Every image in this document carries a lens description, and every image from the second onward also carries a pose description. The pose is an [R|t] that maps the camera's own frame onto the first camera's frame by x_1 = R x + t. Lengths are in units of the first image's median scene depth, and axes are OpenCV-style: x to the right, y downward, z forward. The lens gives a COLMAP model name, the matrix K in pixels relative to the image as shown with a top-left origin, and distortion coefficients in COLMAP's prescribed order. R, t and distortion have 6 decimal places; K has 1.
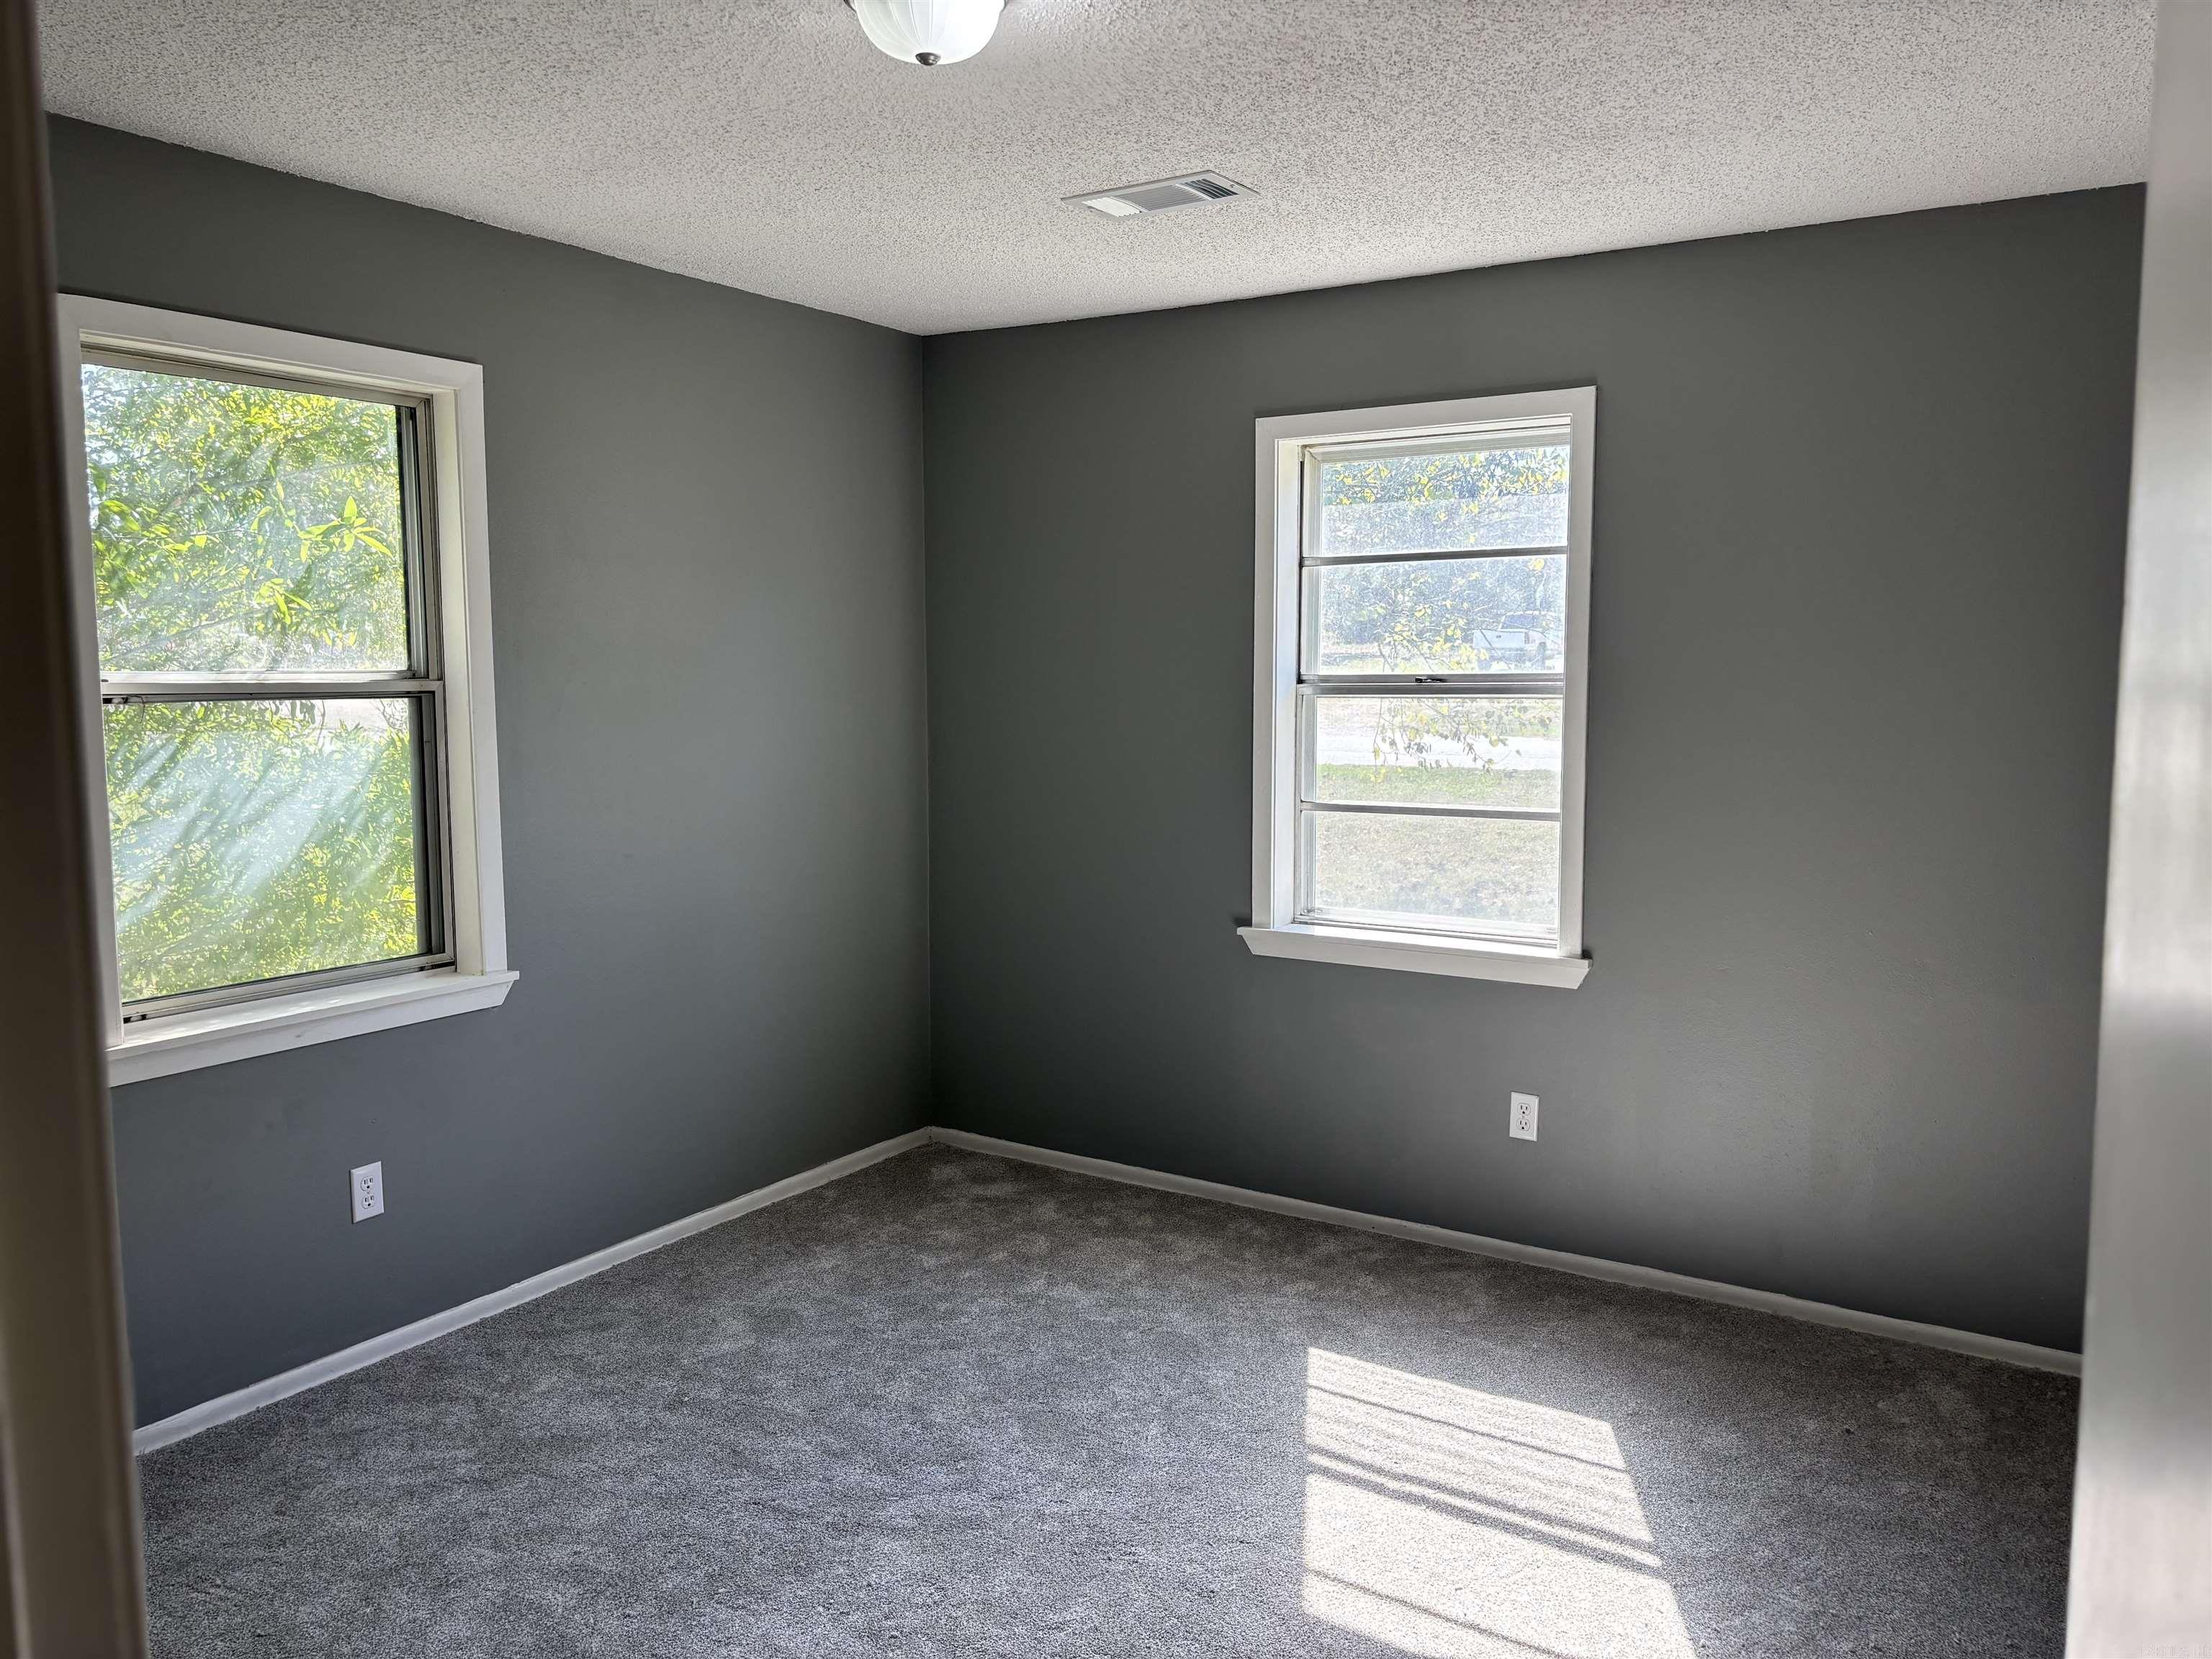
lens RADIAL K [[1657.3, 0, 1106.0], [0, 1657.3, 829.5], [0, 0, 1]] dist [0.066712, -0.058274]
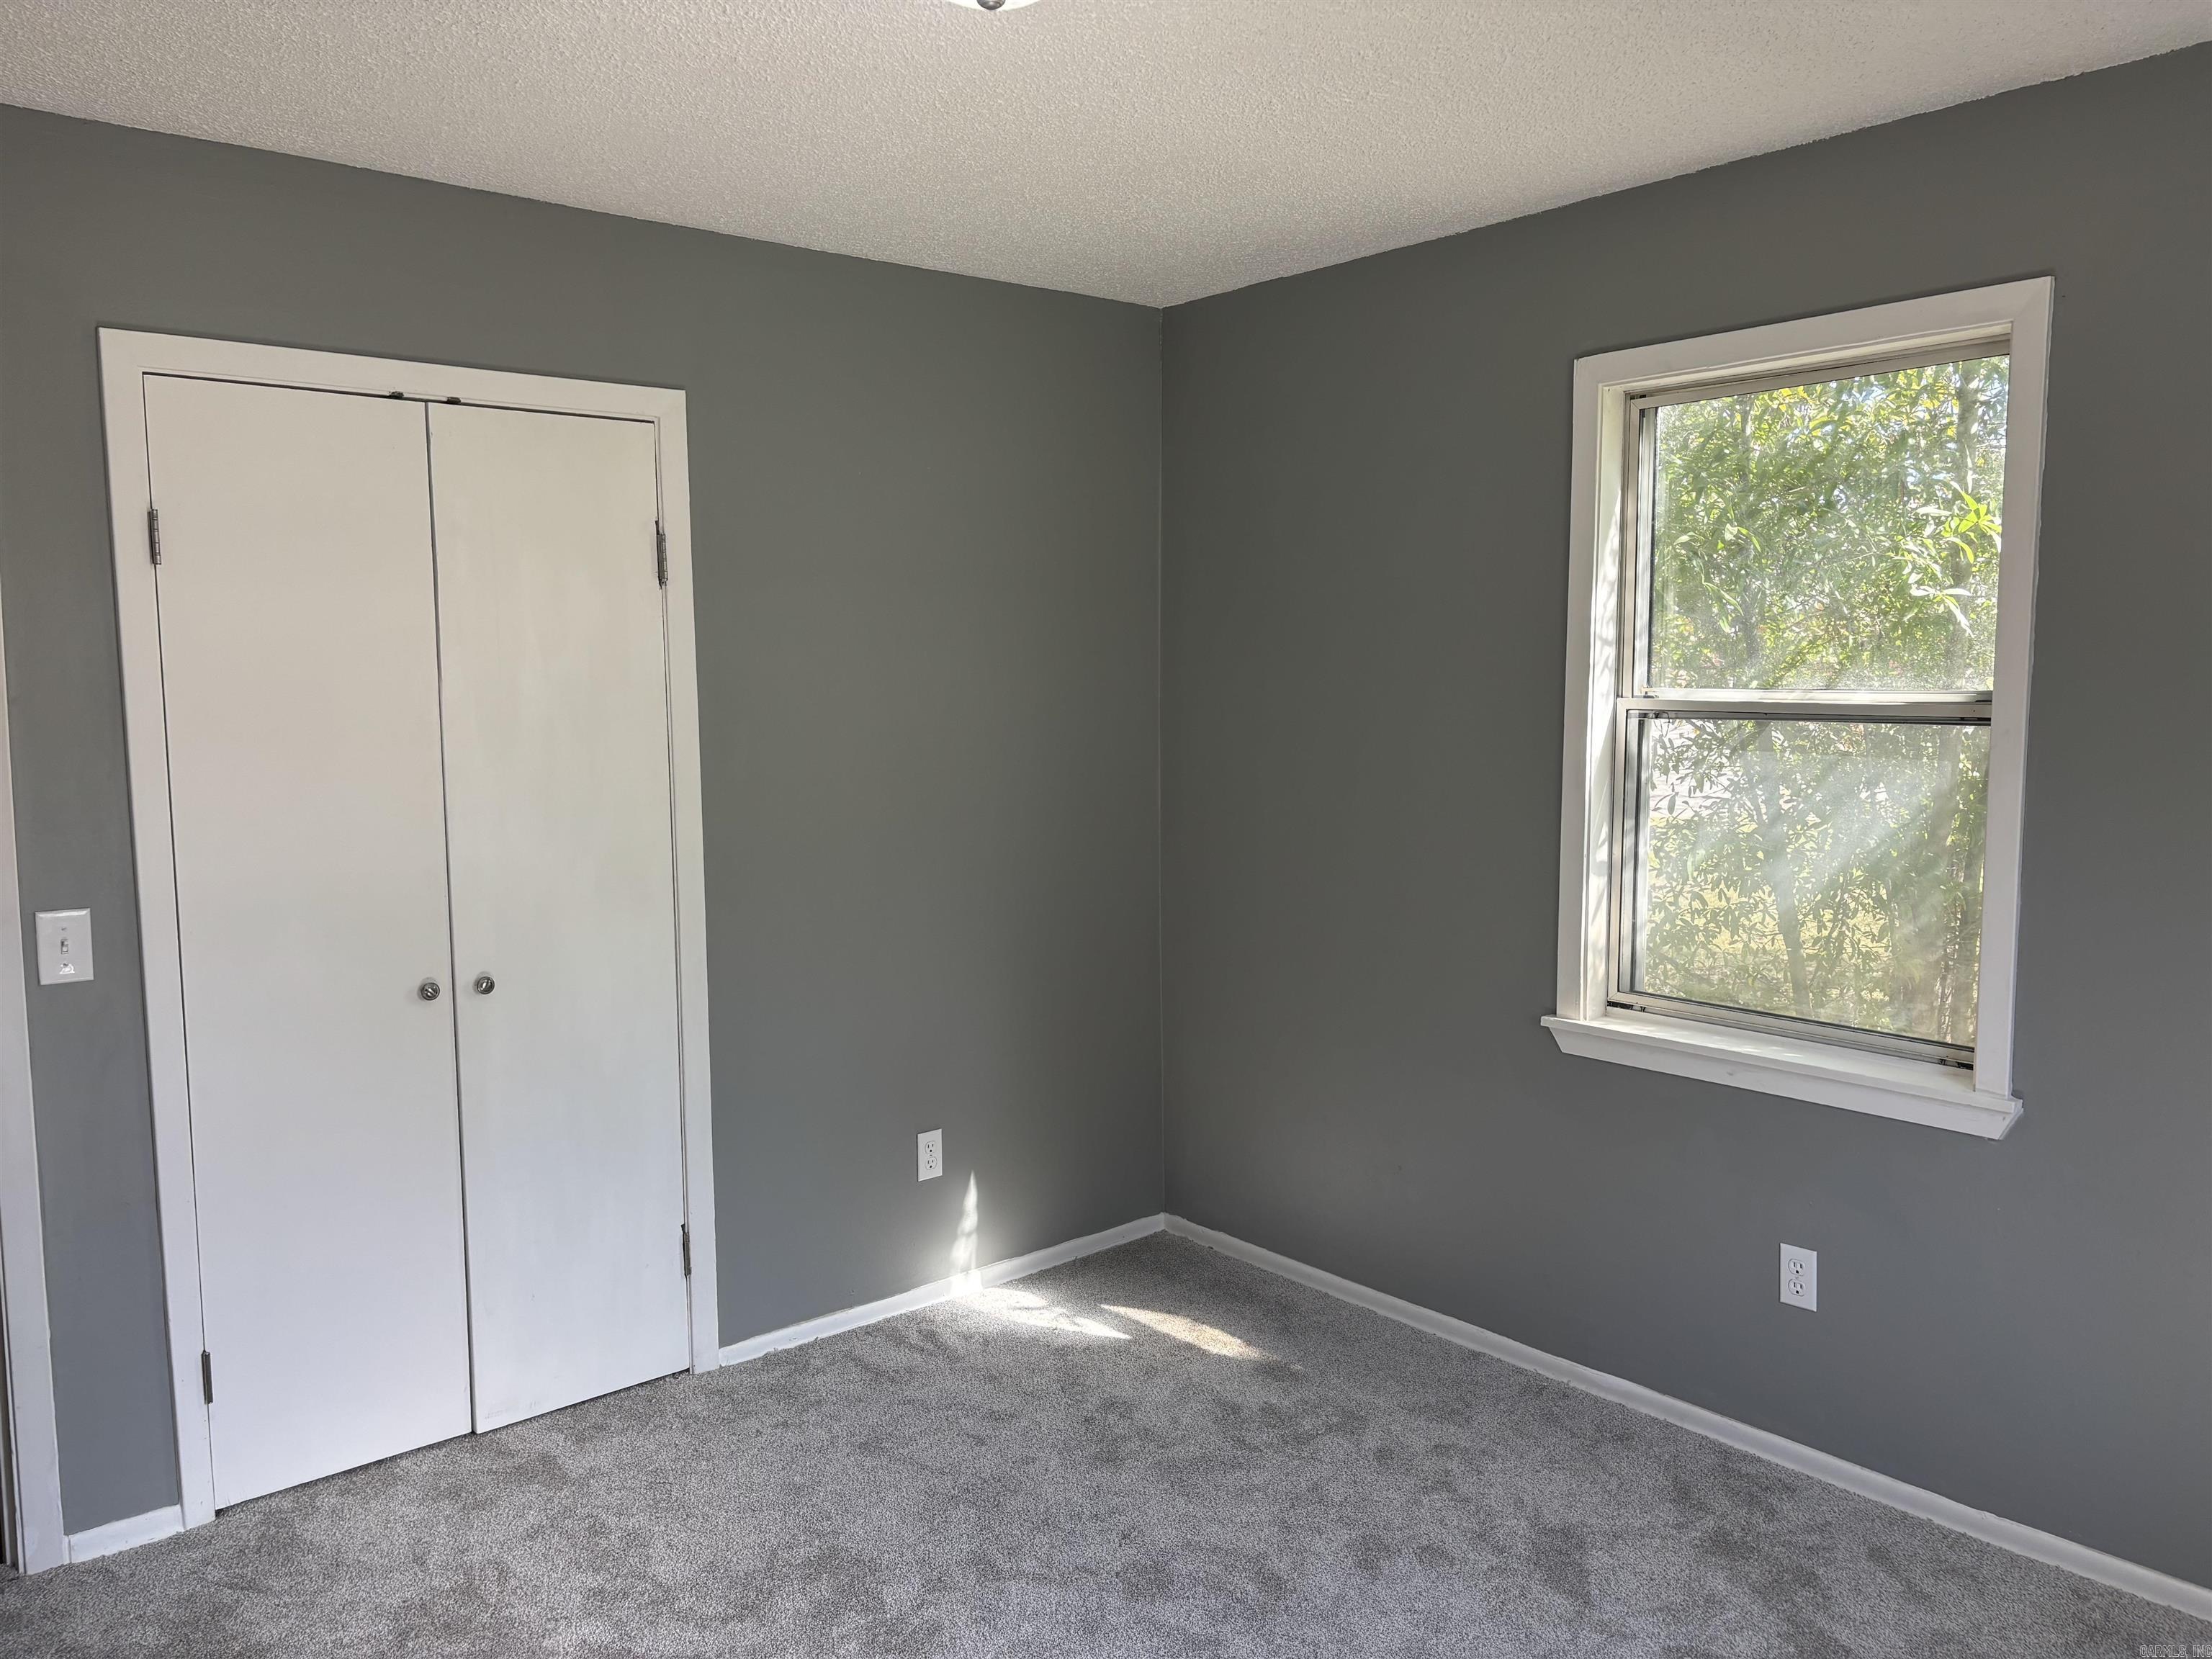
lens RADIAL K [[1657.3, 0, 1106.0], [0, 1657.3, 829.5], [0, 0, 1]] dist [0.066712, -0.058274]
pose [[-0.288416, 0.096986, -0.952581, 0.506662], [-0.091901, 0.987460, 0.128362, -0.102158], [0.953085, 0.124564, -0.275887, 0.898338]]
